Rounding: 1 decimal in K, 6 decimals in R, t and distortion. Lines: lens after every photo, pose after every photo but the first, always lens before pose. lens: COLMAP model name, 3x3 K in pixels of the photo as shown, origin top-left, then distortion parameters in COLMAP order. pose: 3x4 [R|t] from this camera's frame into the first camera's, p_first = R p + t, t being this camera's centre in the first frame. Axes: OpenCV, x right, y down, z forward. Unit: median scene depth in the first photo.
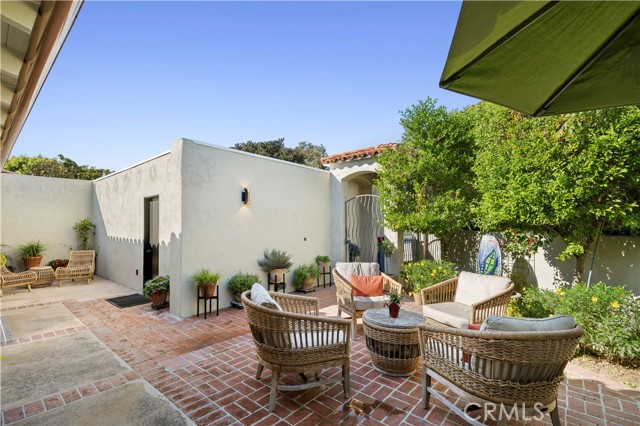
lens RADIAL K [[291.2, 0, 320.0], [0, 291.2, 216.4], [0, 0, 1]] dist [0.000759, -0.000304]
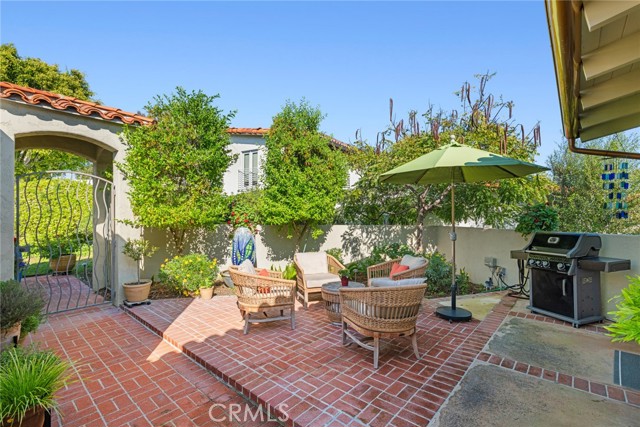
lens RADIAL K [[291.2, 0, 320.0], [0, 291.2, 216.9], [0, 0, 1]] dist [0.000759, -0.000304]
pose [[0.019621, 0.002322, 0.999805, -1.297266], [-0.035269, 0.999377, -0.001628, 0.014983], [-0.999185, -0.035230, 0.019690, 1.221152]]
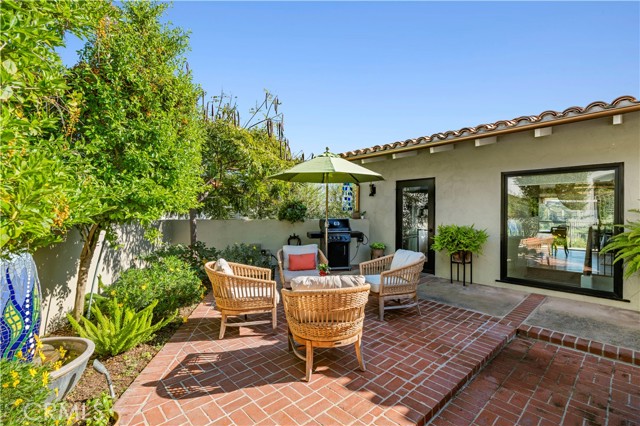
lens RADIAL K [[291.2, 0, 320.0], [0, 291.2, 216.4], [0, 0, 1]] dist [0.000759, -0.000304]
pose [[-0.992857, 0.001265, 0.119302, 0.122490], [-0.001182, 0.999790, -0.020438, 0.071852], [-0.119303, -0.020433, -0.992648, 2.622329]]
